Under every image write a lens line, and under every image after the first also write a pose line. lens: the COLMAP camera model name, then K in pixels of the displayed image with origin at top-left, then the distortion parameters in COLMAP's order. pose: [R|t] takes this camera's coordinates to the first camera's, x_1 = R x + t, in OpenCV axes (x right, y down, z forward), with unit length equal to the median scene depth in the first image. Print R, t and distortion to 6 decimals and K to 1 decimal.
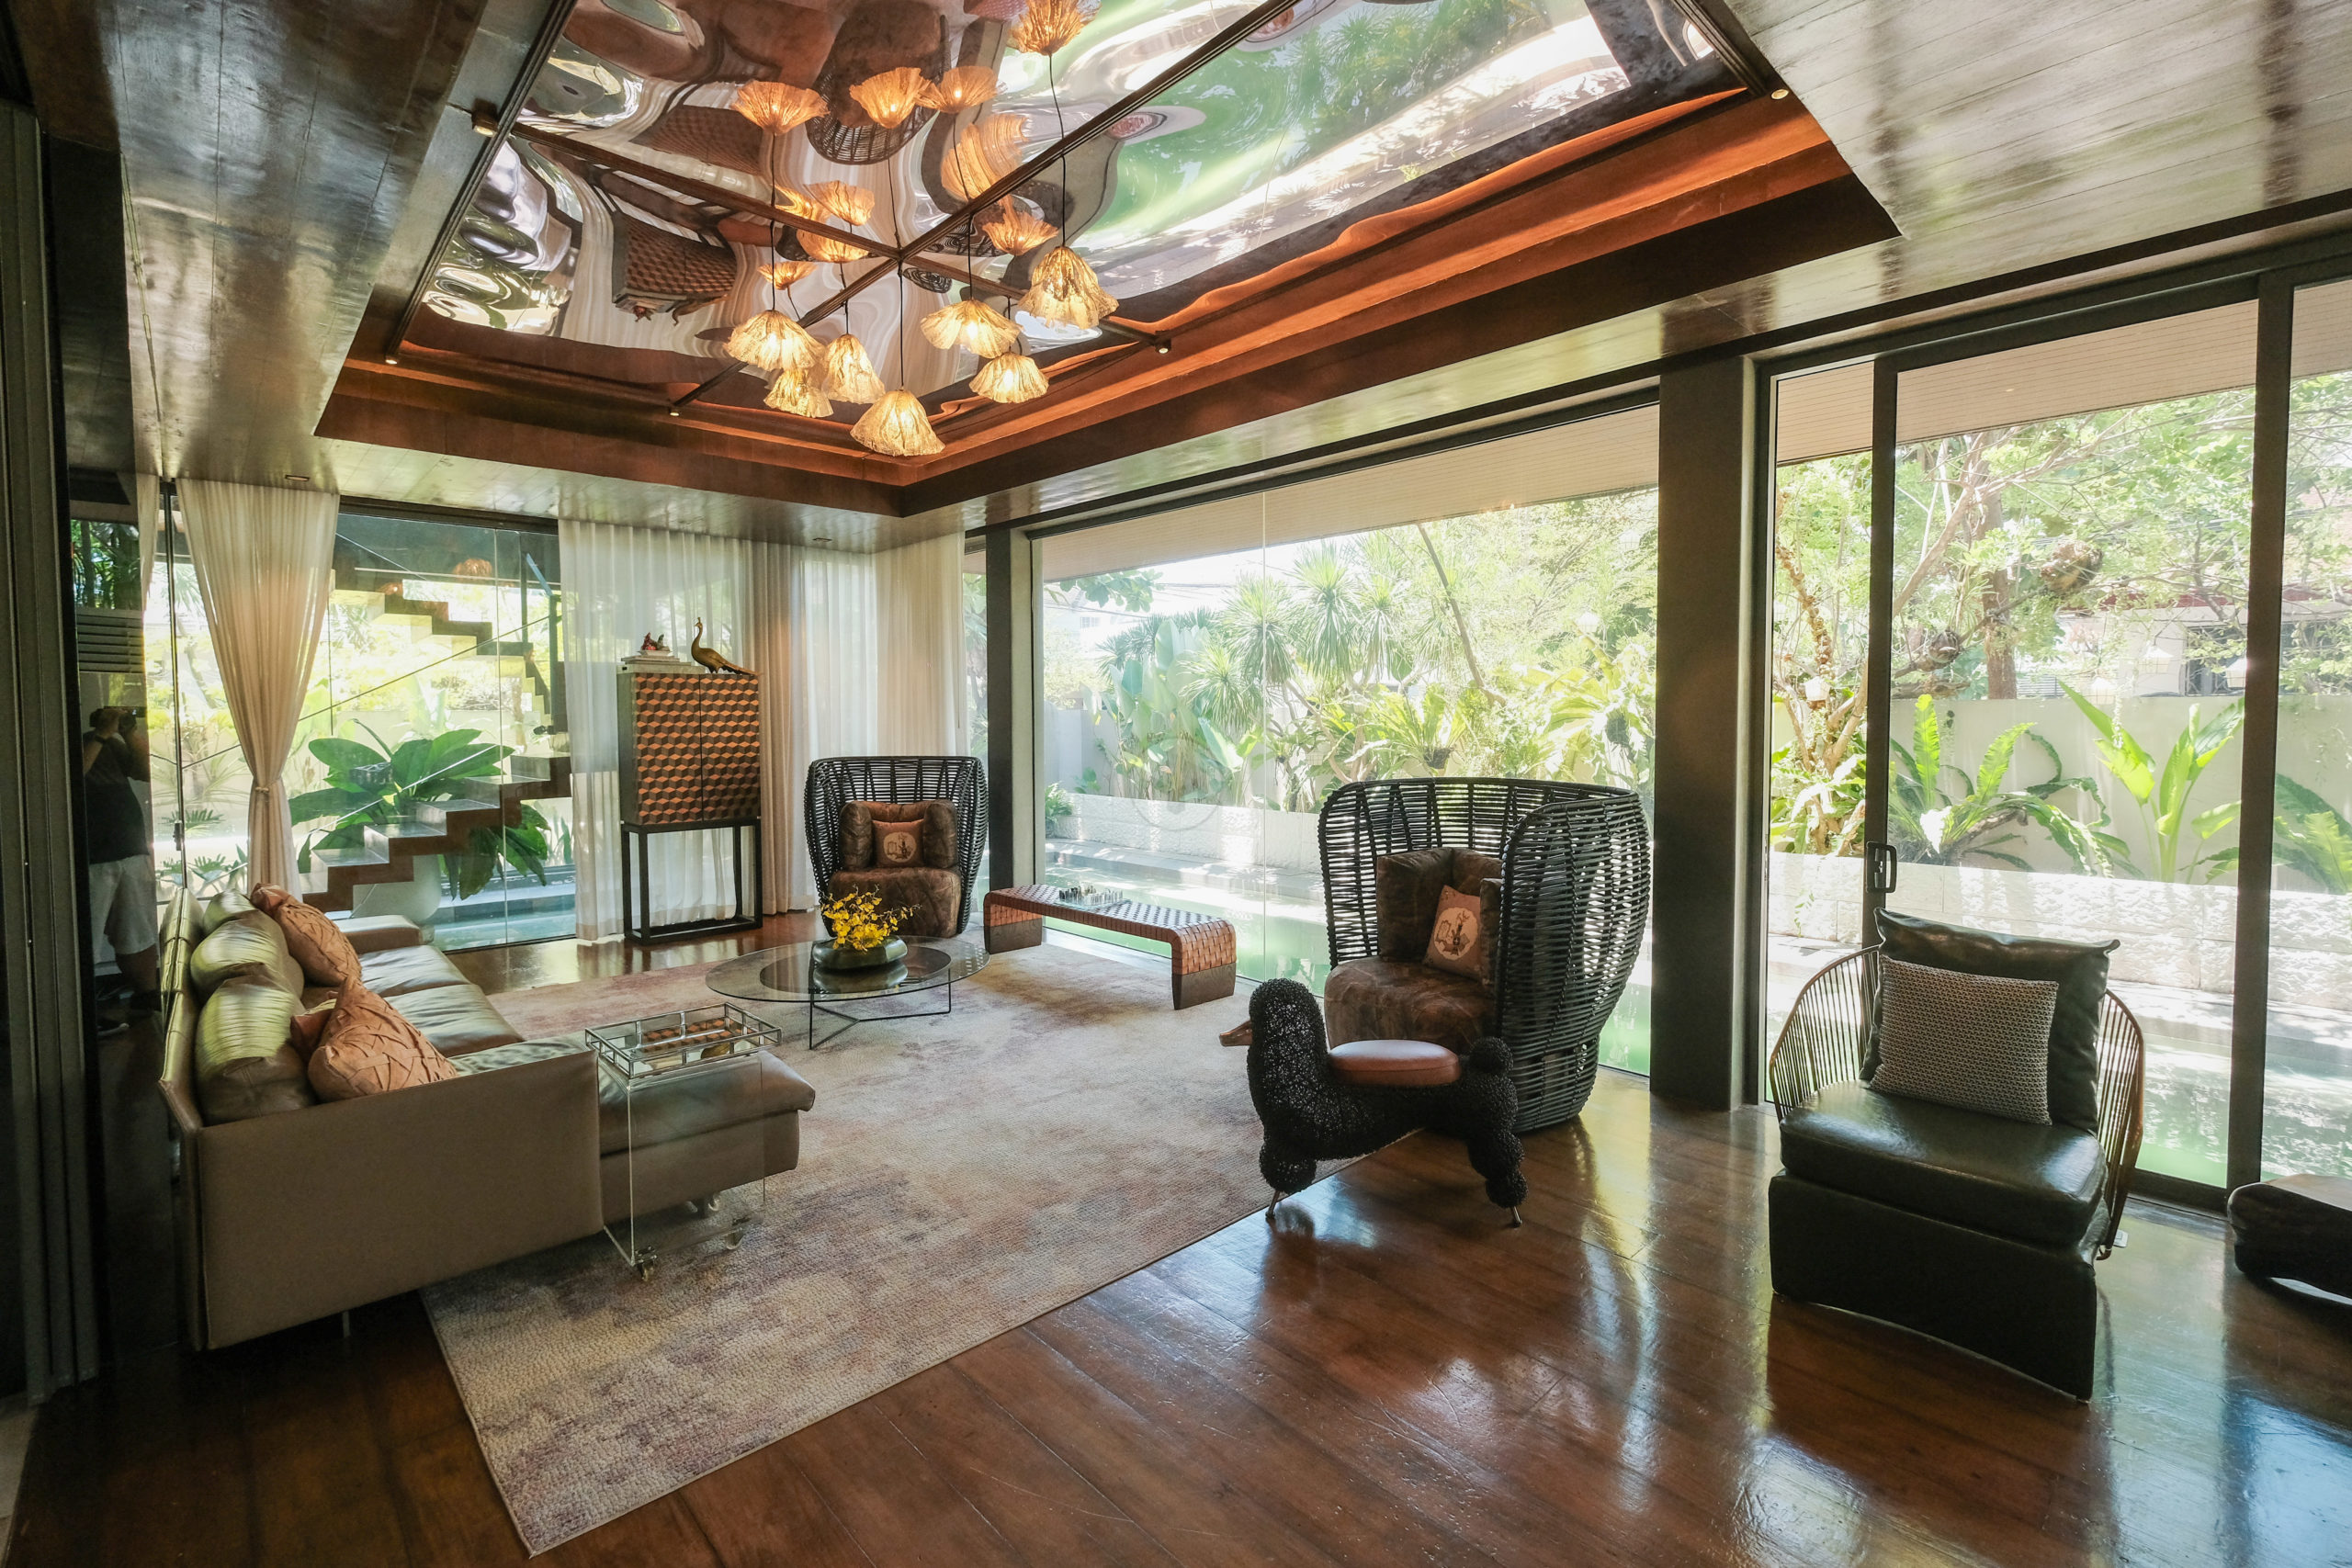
lens RADIAL K [[1047.9, 0, 1159.5], [0, 1047.9, 764.8], [0, 0, 1]] dist [0.002264, -0.000896]
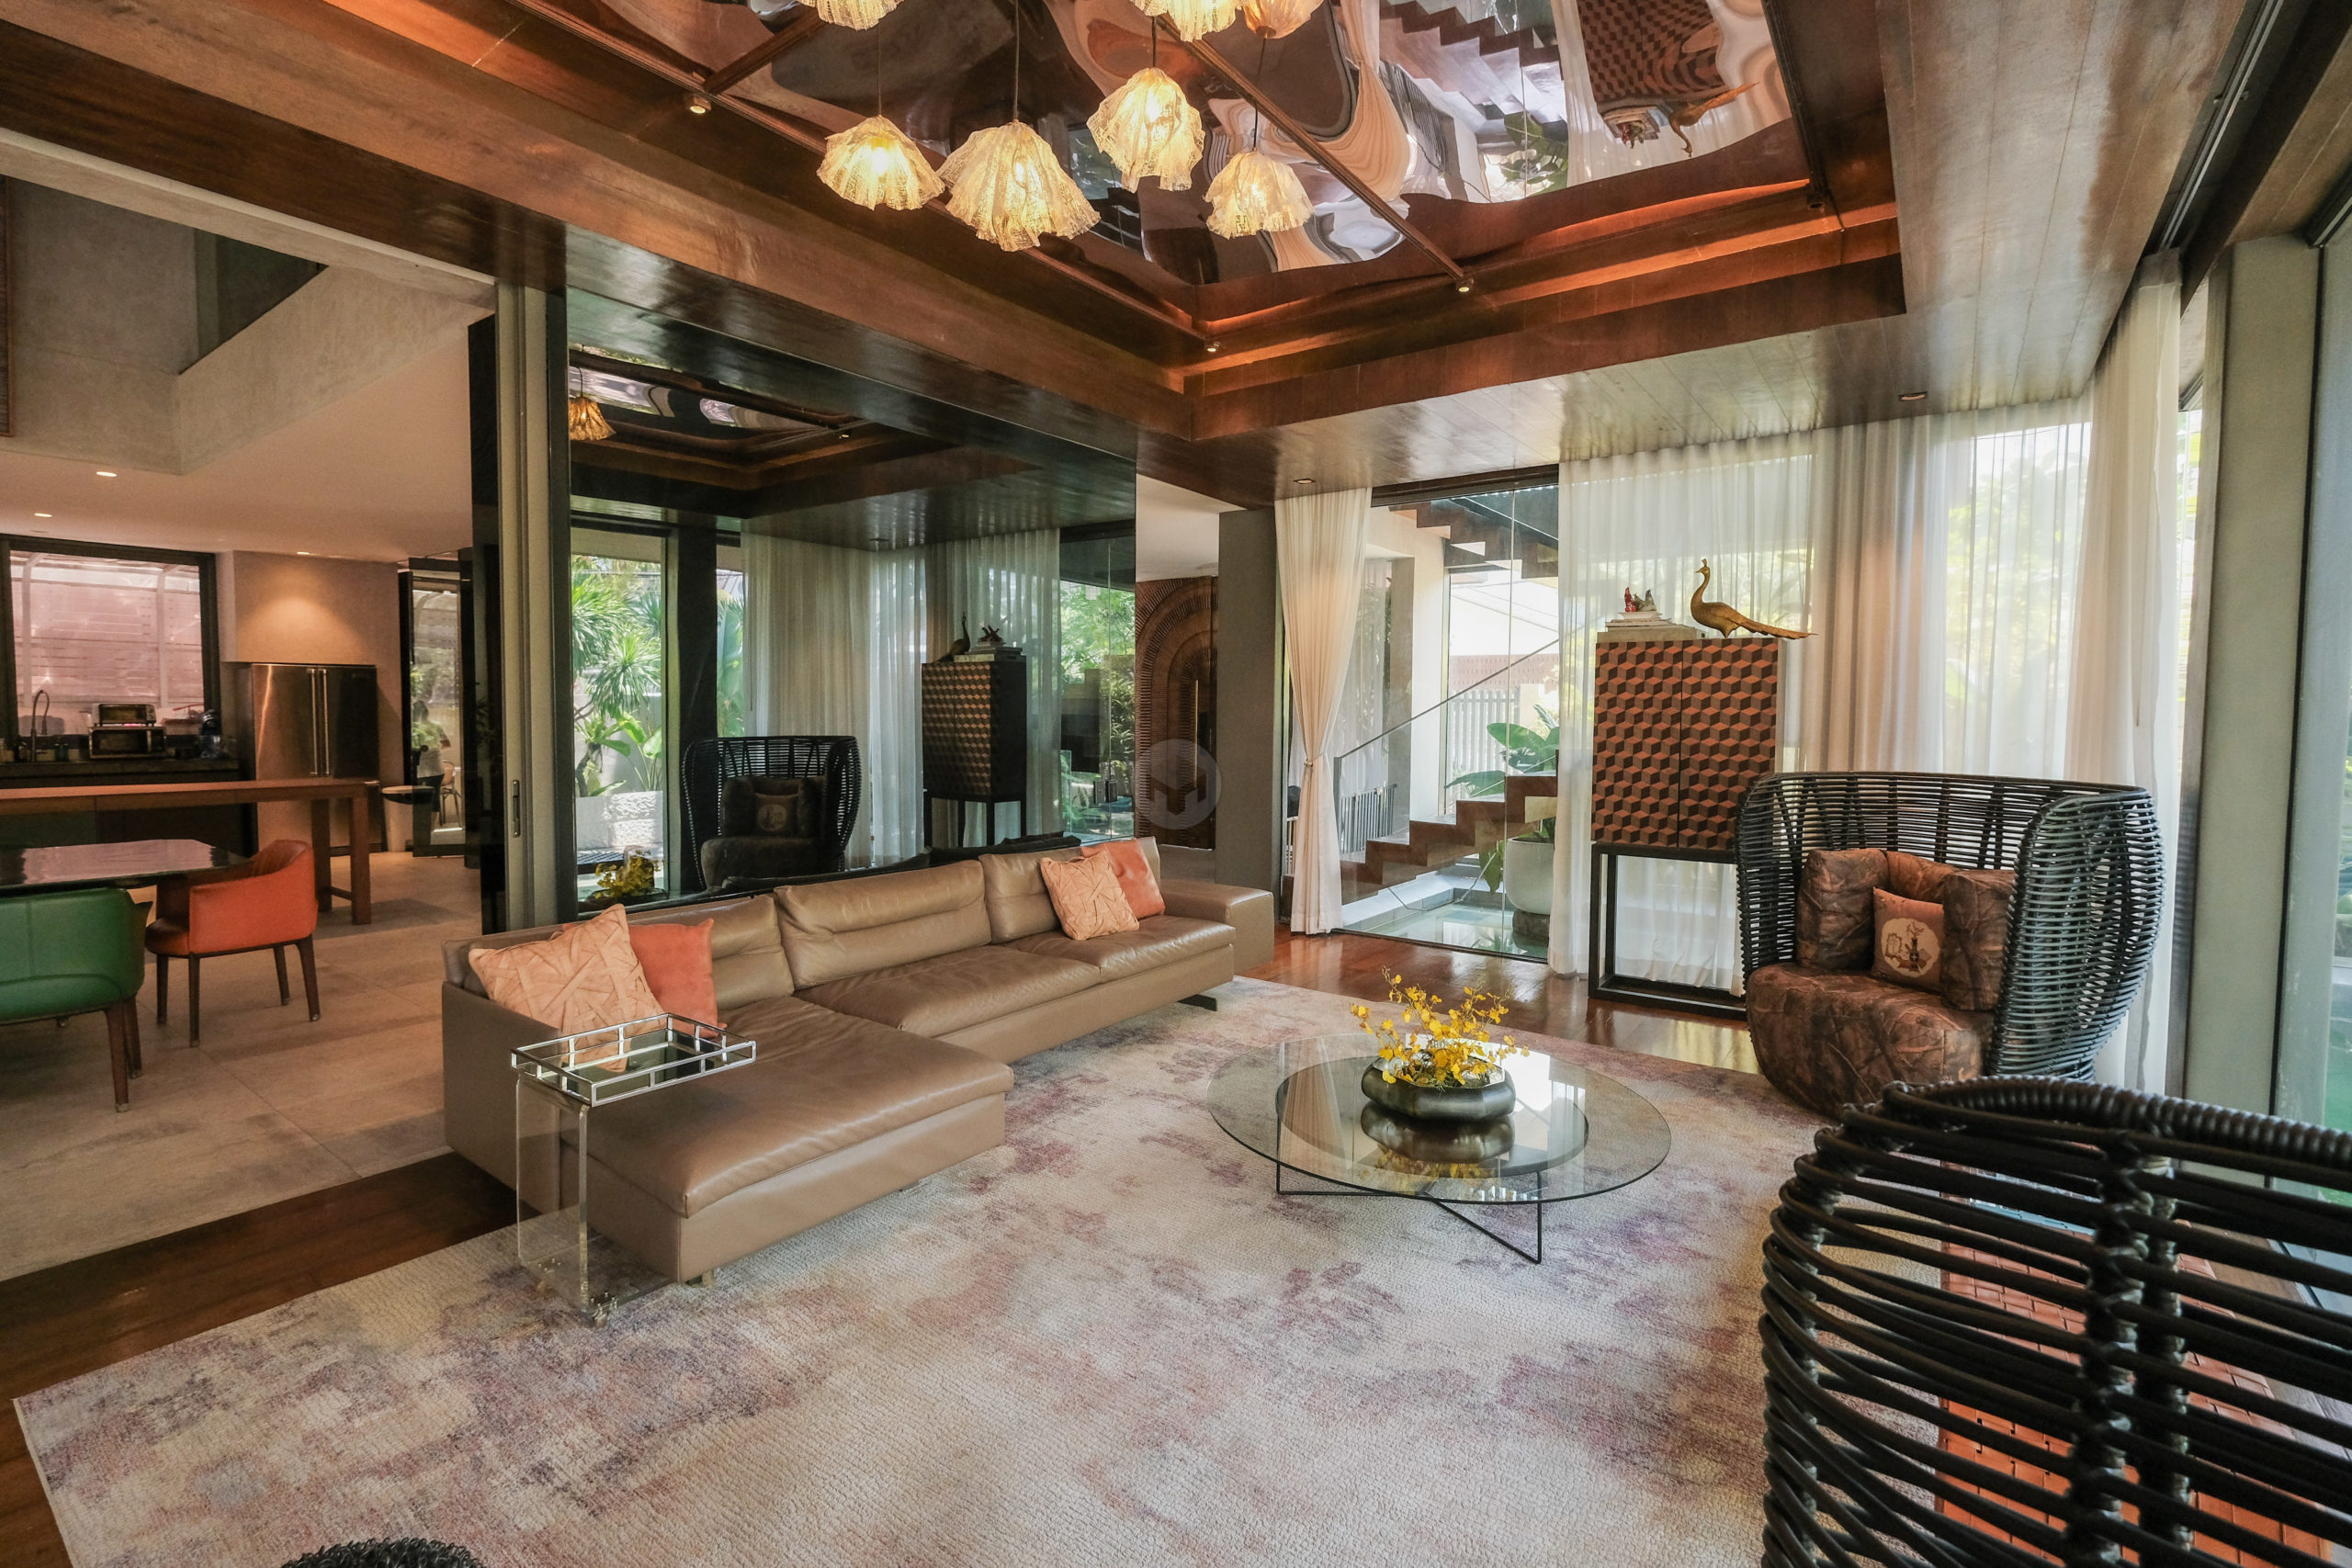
lens RADIAL K [[1047.9, 0, 1168.7], [0, 1047.9, 767.6], [0, 0, 1]] dist [0.002264, -0.000896]
pose [[0.180612, 0.059466, -0.981755, 0.196699], [-0.053071, 0.997306, 0.050644, -0.018437], [0.982122, 0.042956, 0.183281, 0.540870]]
